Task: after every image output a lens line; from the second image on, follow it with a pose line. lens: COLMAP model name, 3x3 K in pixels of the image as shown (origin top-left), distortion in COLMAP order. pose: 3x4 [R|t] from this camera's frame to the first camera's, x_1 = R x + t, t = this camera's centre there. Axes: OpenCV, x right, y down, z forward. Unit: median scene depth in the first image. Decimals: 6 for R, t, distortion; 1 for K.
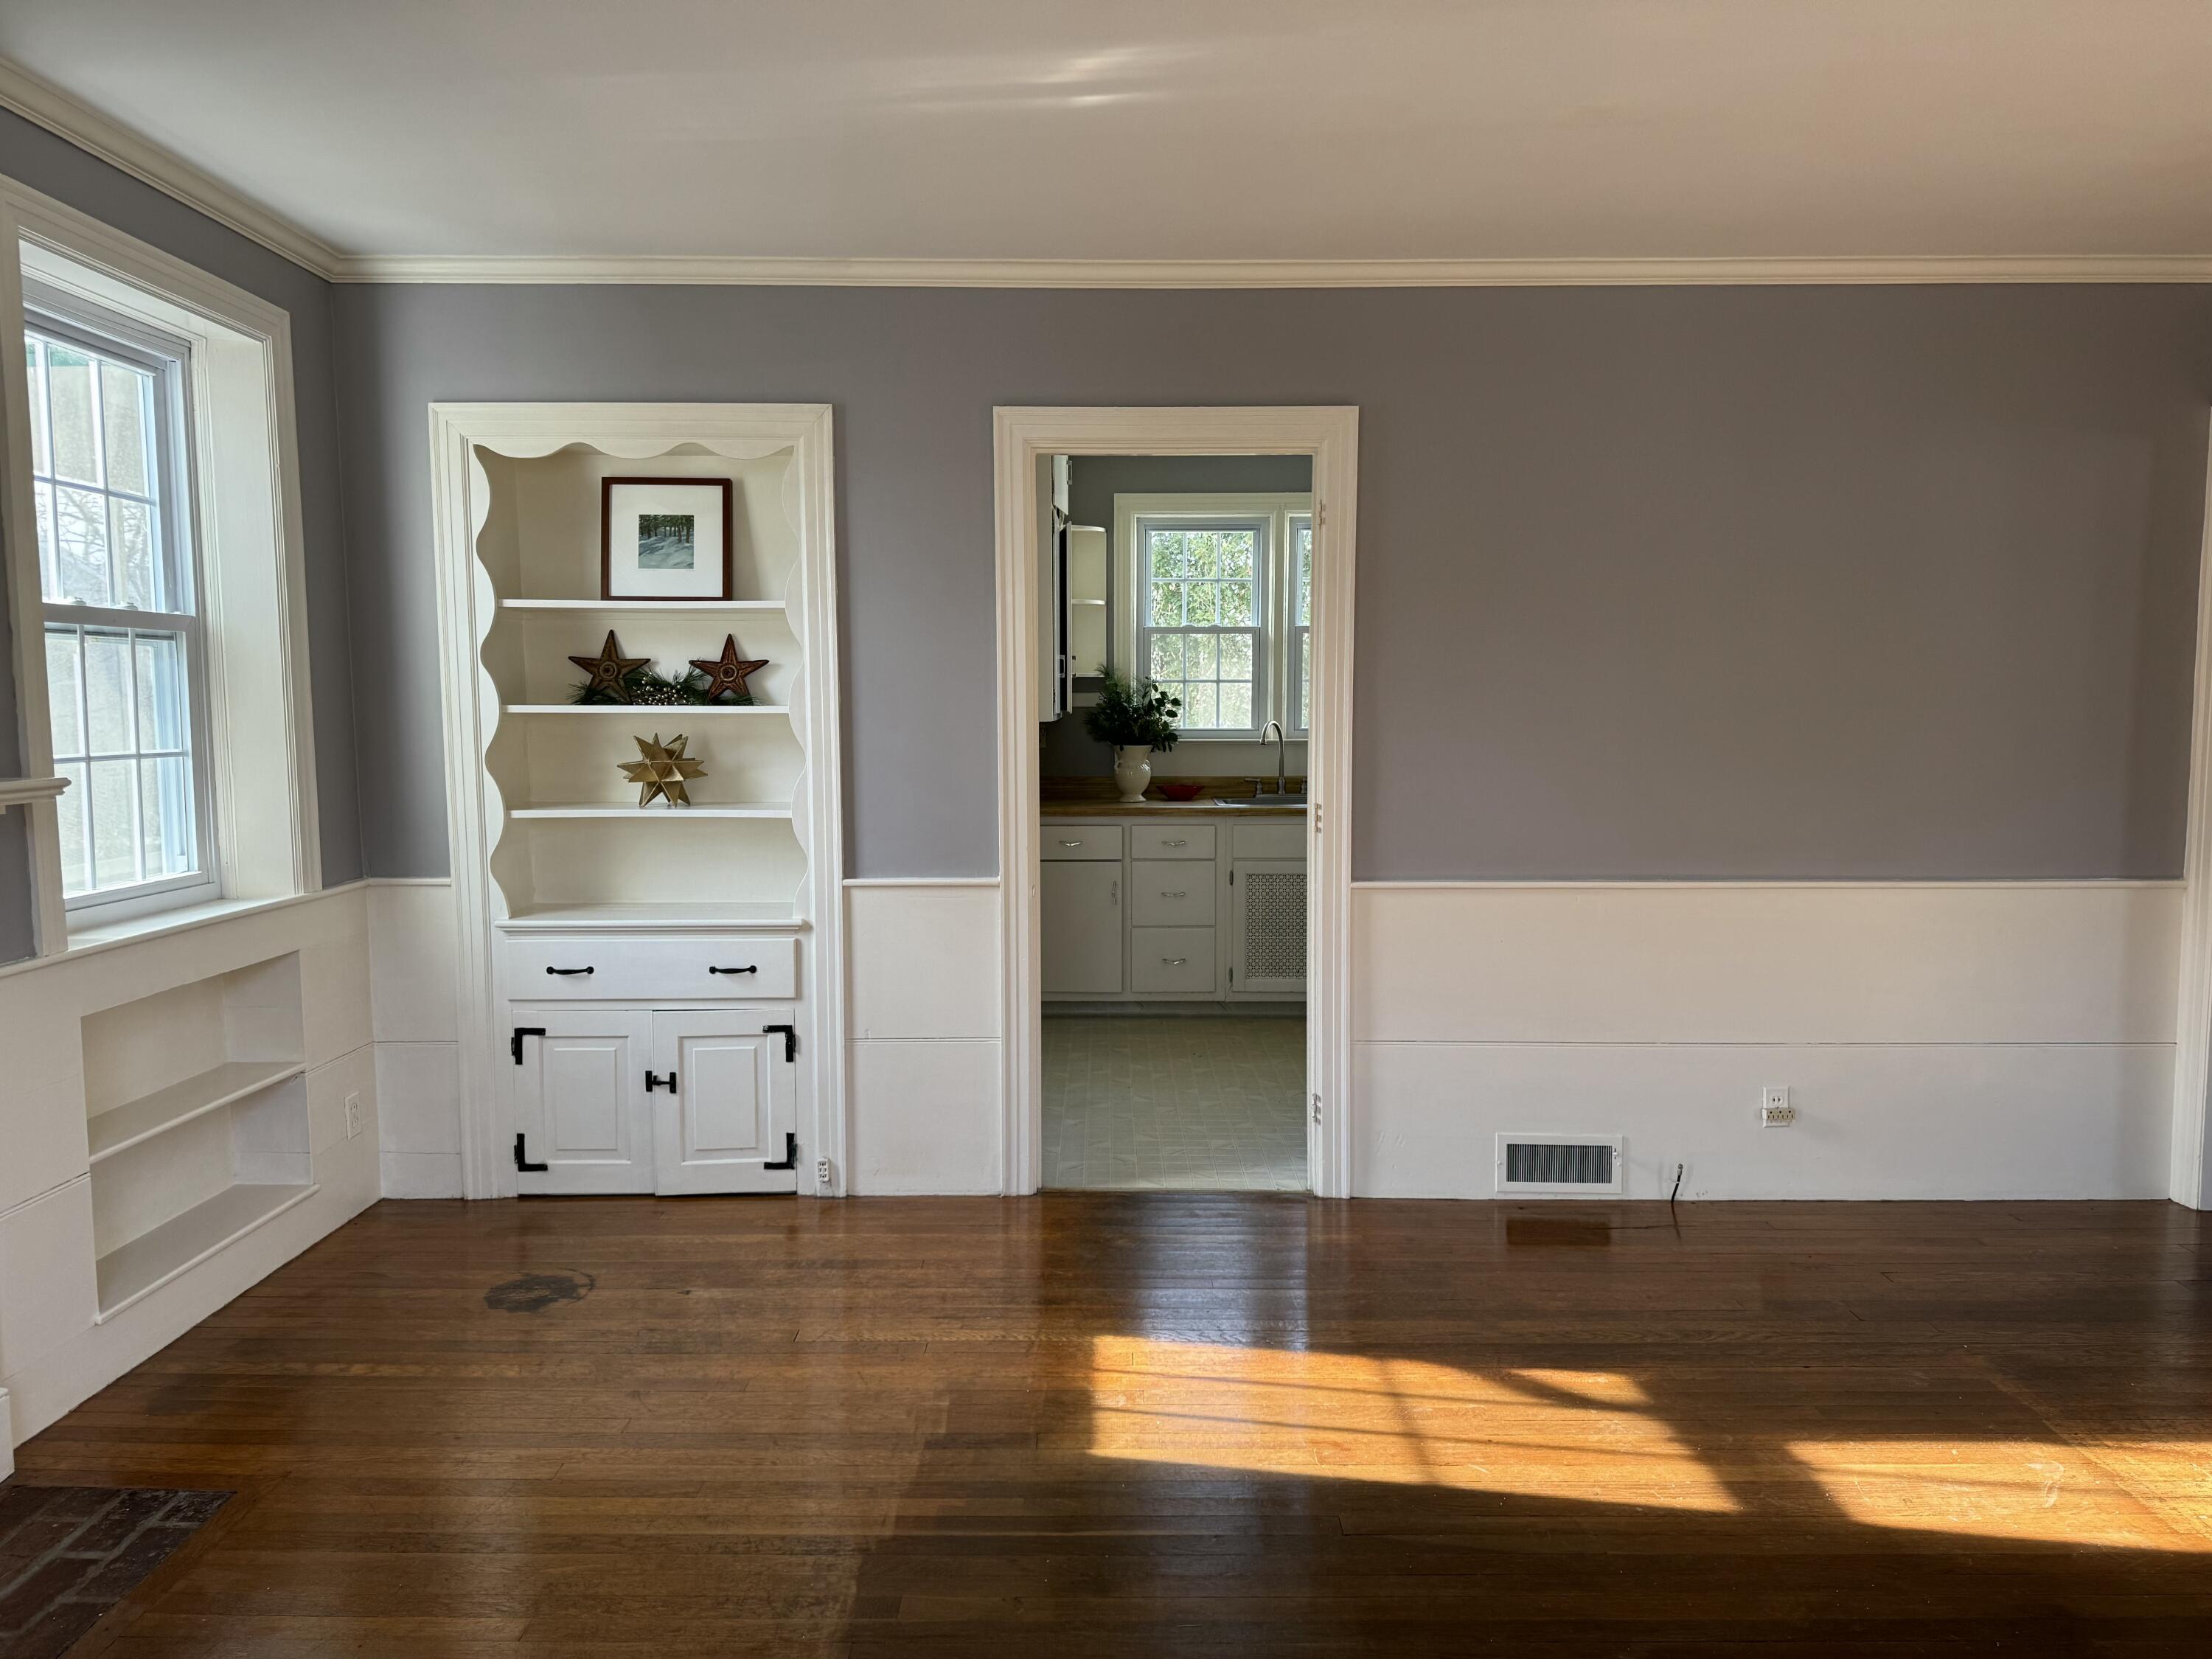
lens RADIAL K [[1533.4, 0, 1139.0], [0, 1533.4, 832.1], [0, 0, 1]] dist [0.035240, -0.054940]
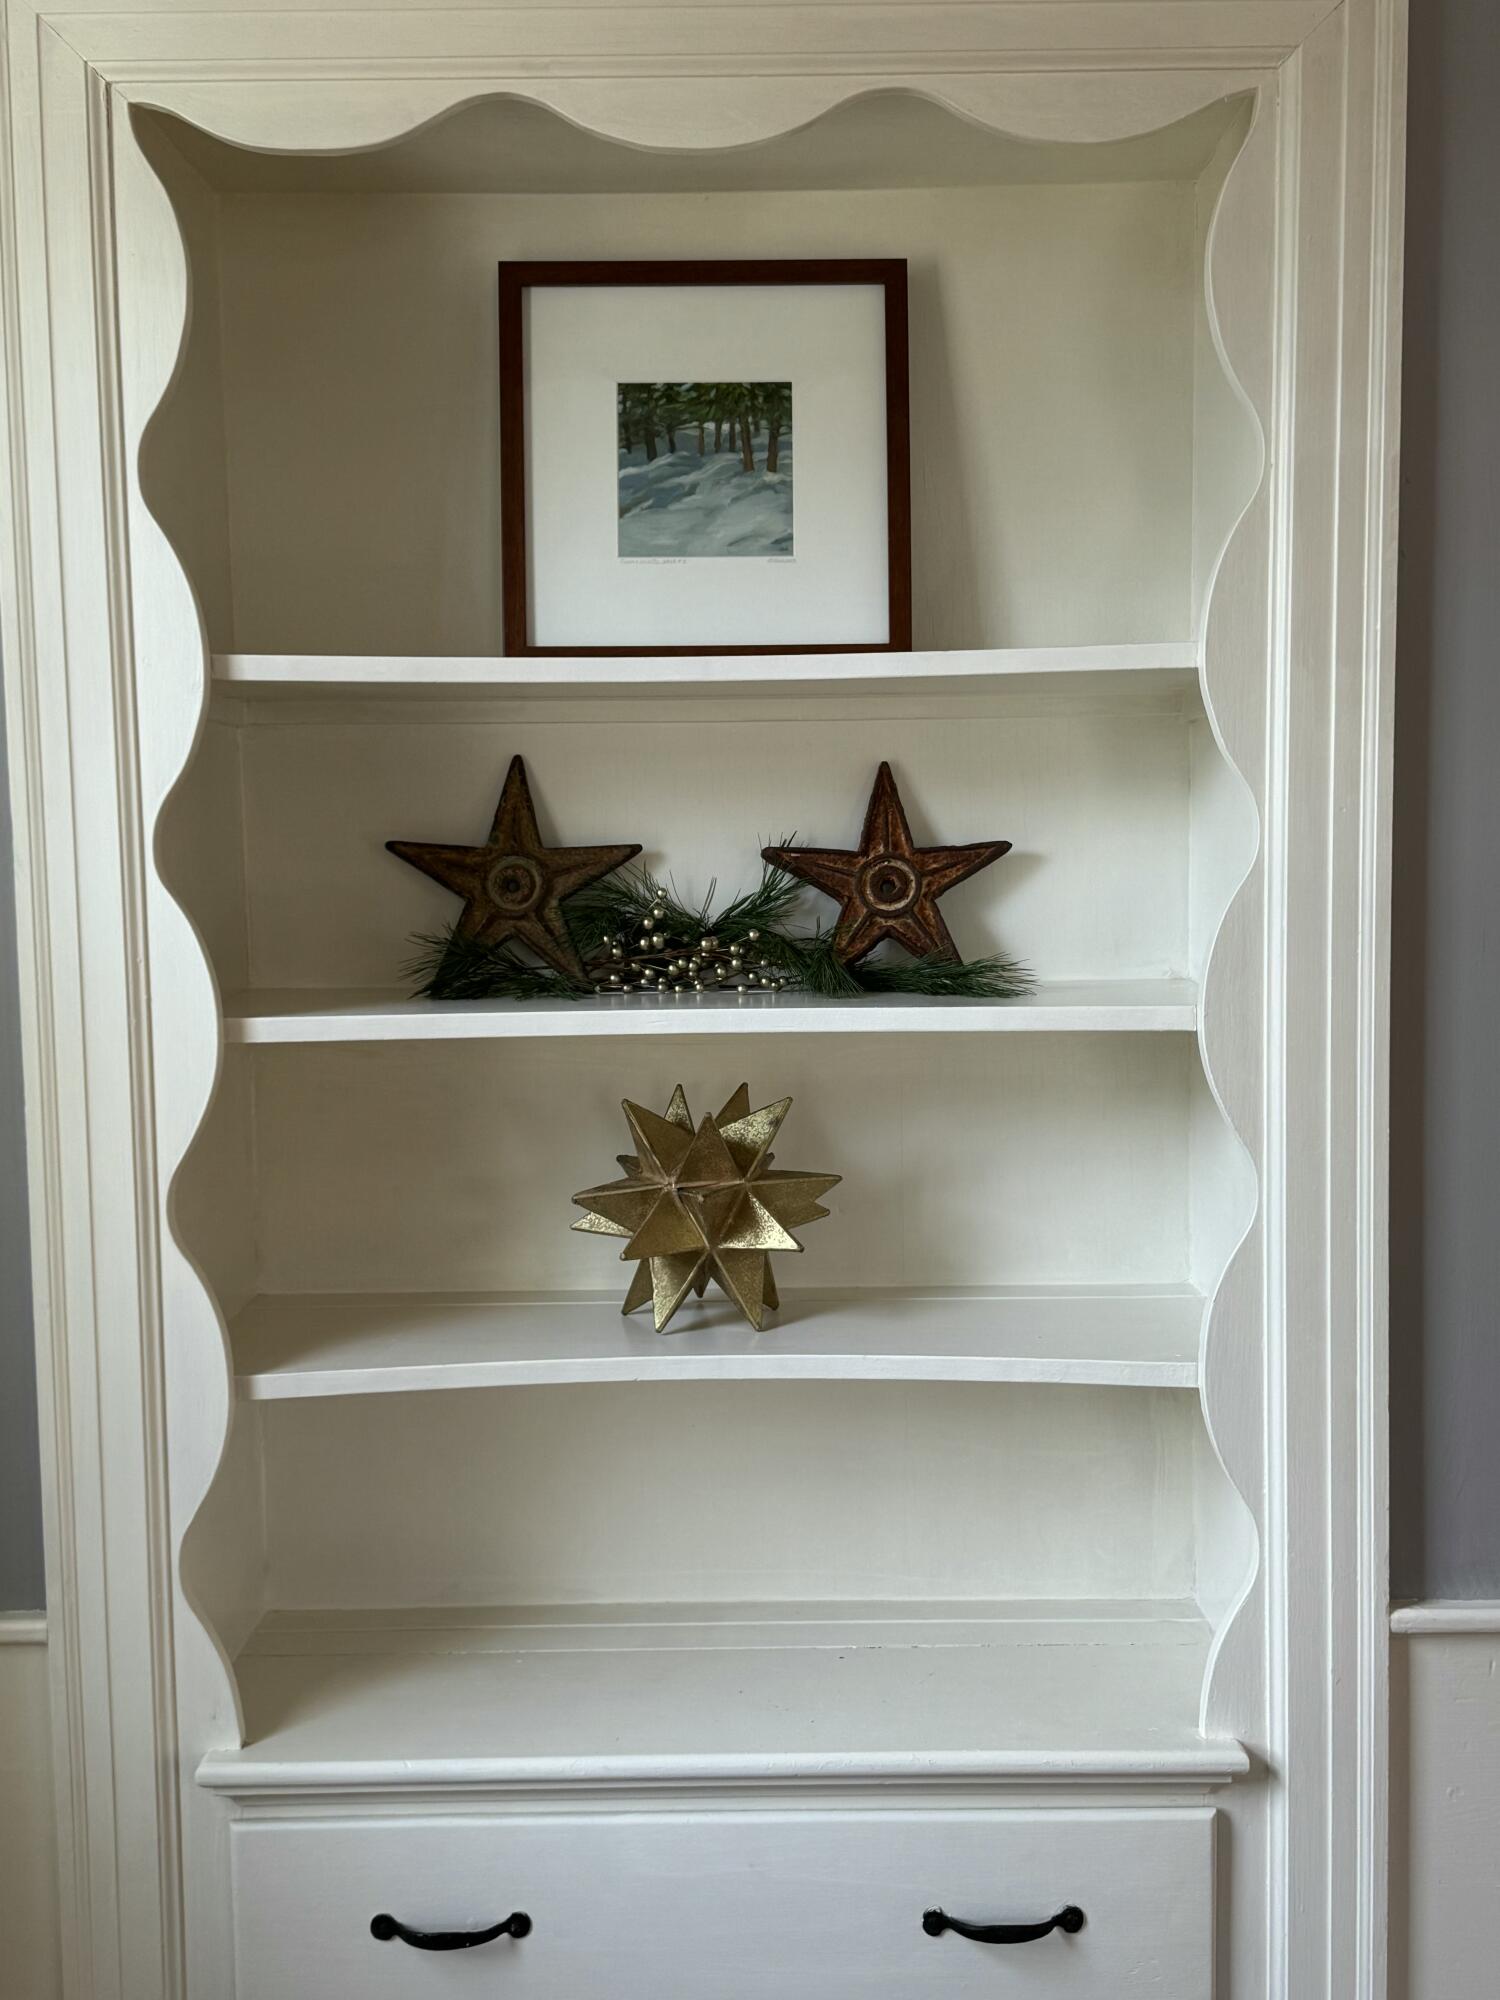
lens RADIAL K [[2214.0, 0, 740.3], [0, 2214.0, 1014.0], [0, 0, 1]] dist [0.049631, 0.000000]
pose [[0.999654, -0.008353, -0.024951, -0.300505], [0.008177, 0.999941, -0.007128, -0.078326], [0.025009, 0.006922, 0.999663, 0.573680]]
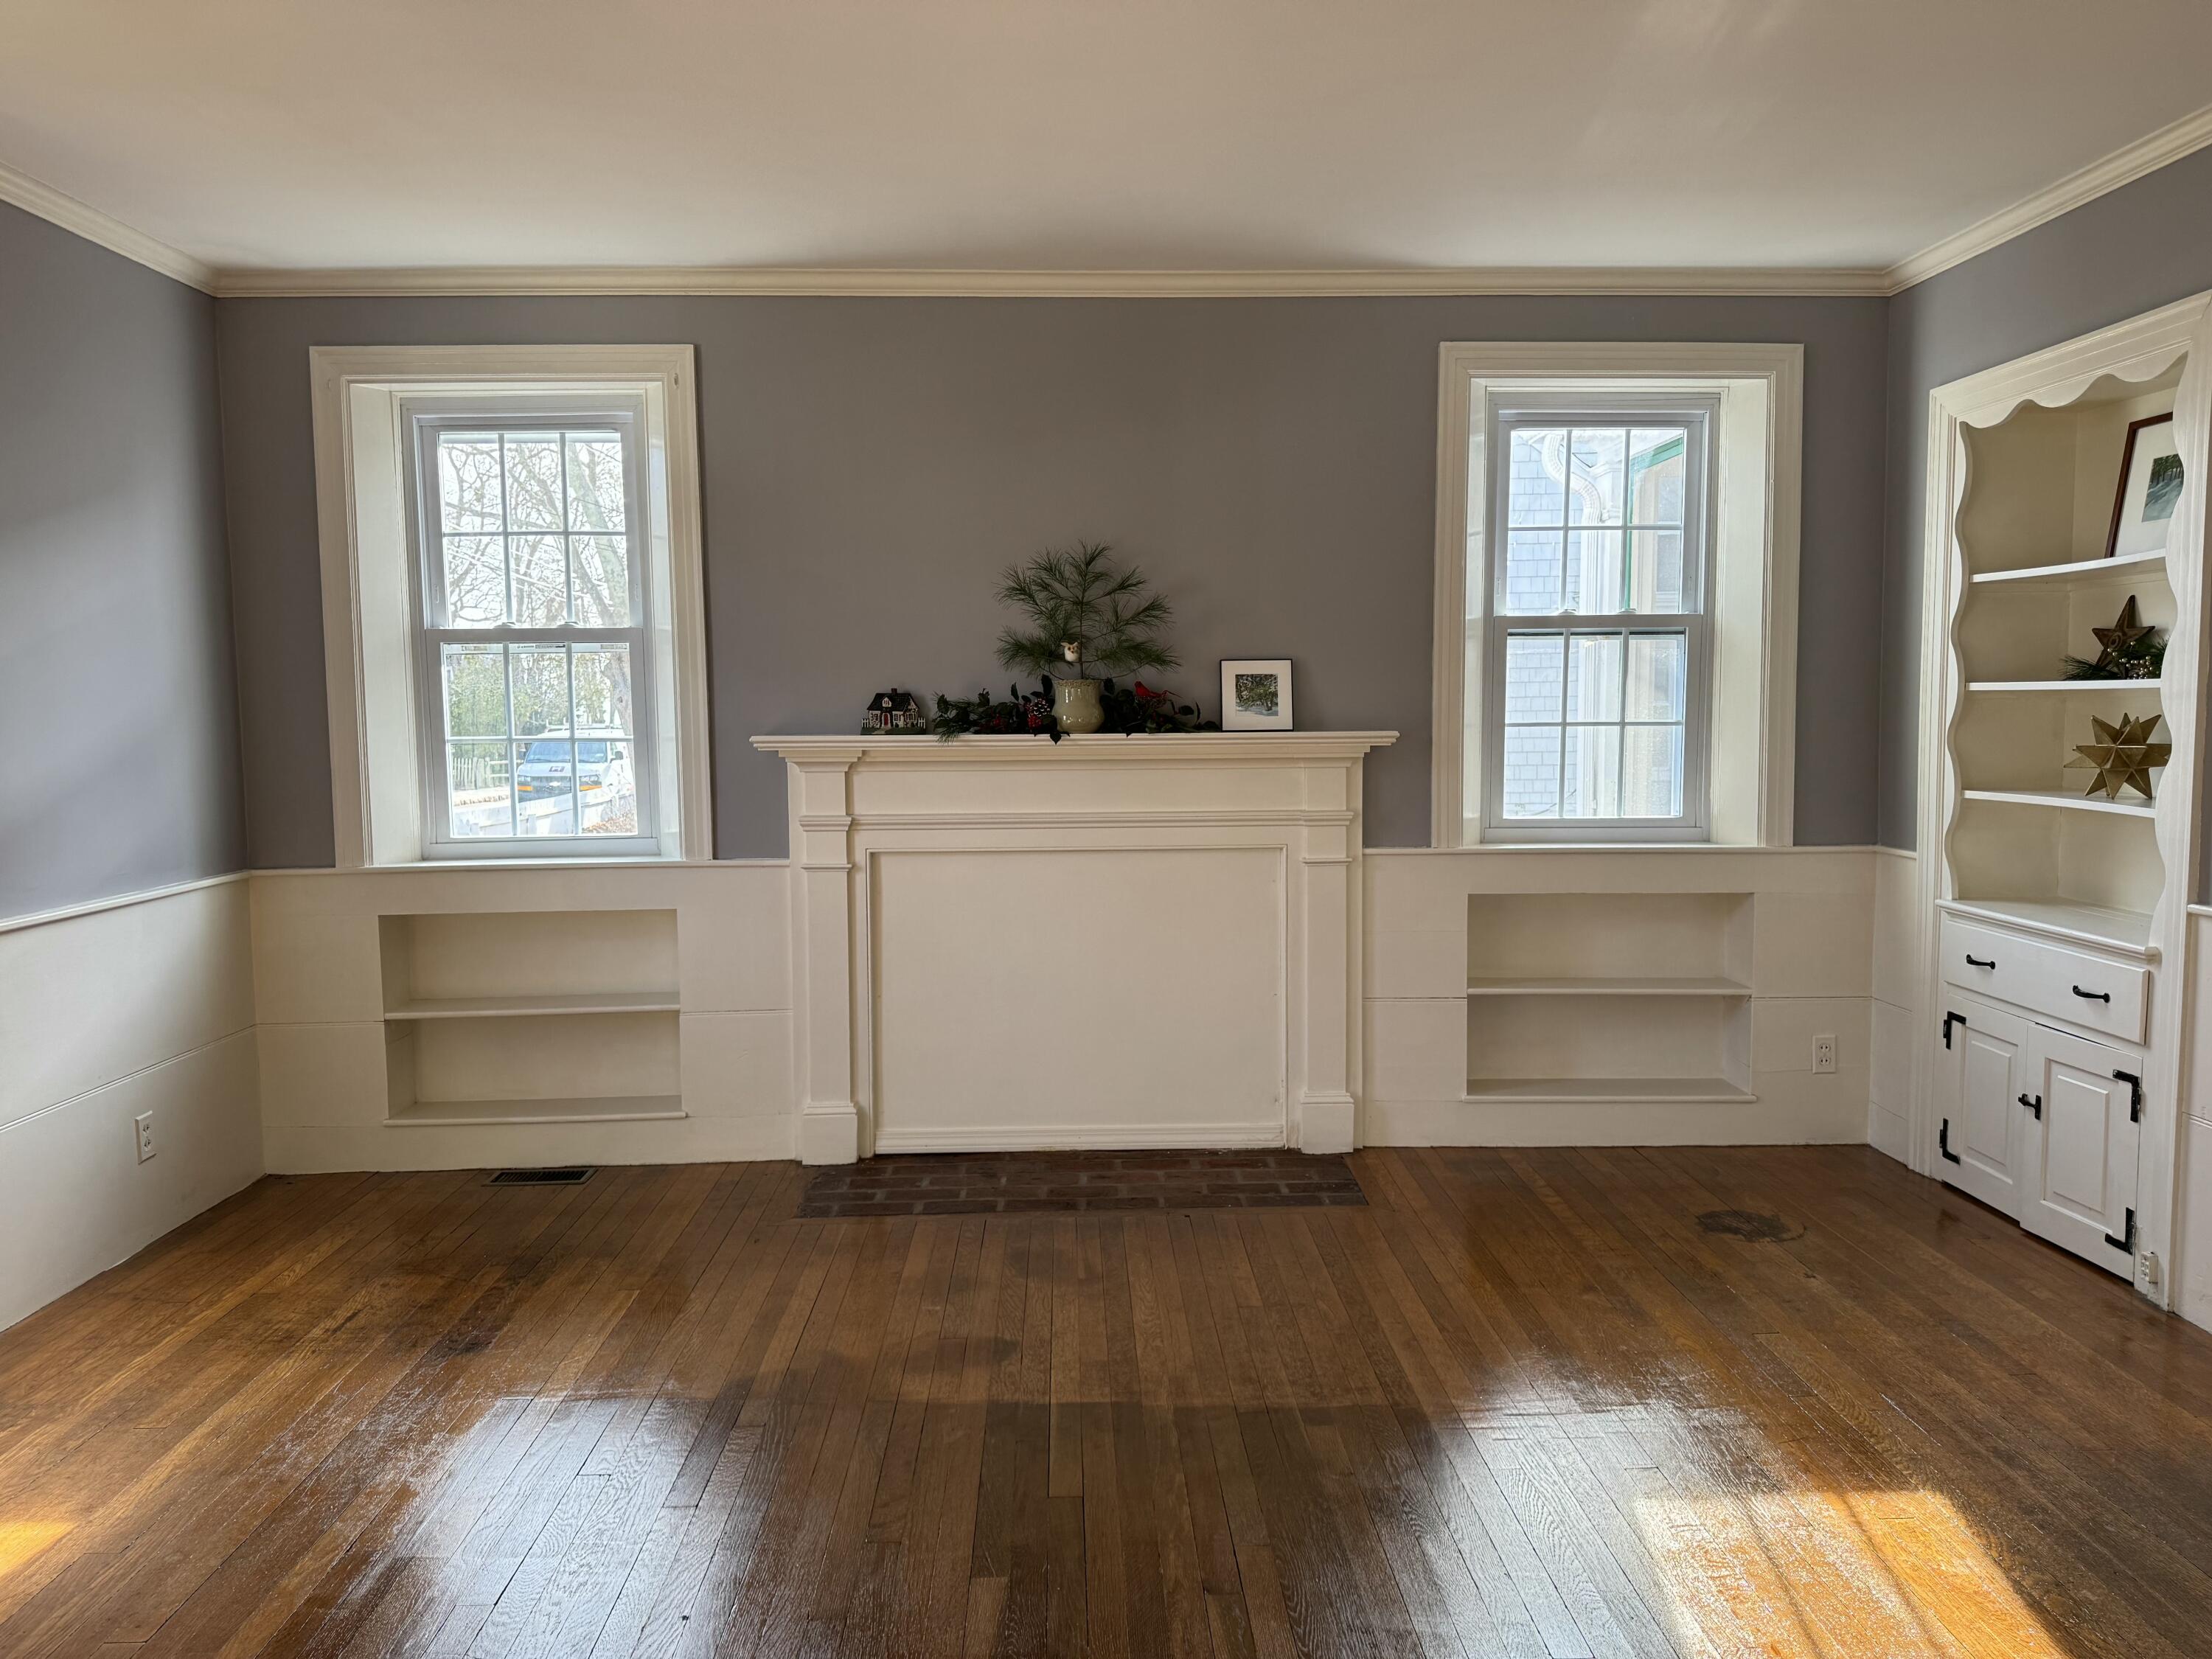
lens RADIAL K [[1533.4, 0, 1110.3], [0, 1533.4, 838.9], [0, 0, 1]] dist [0.035240, -0.054940]
pose [[0.008710, 0.087293, -0.996145, 0.562505], [-0.081102, 0.992962, 0.086305, -0.023805], [0.996668, 0.080038, 0.015728, 0.440969]]
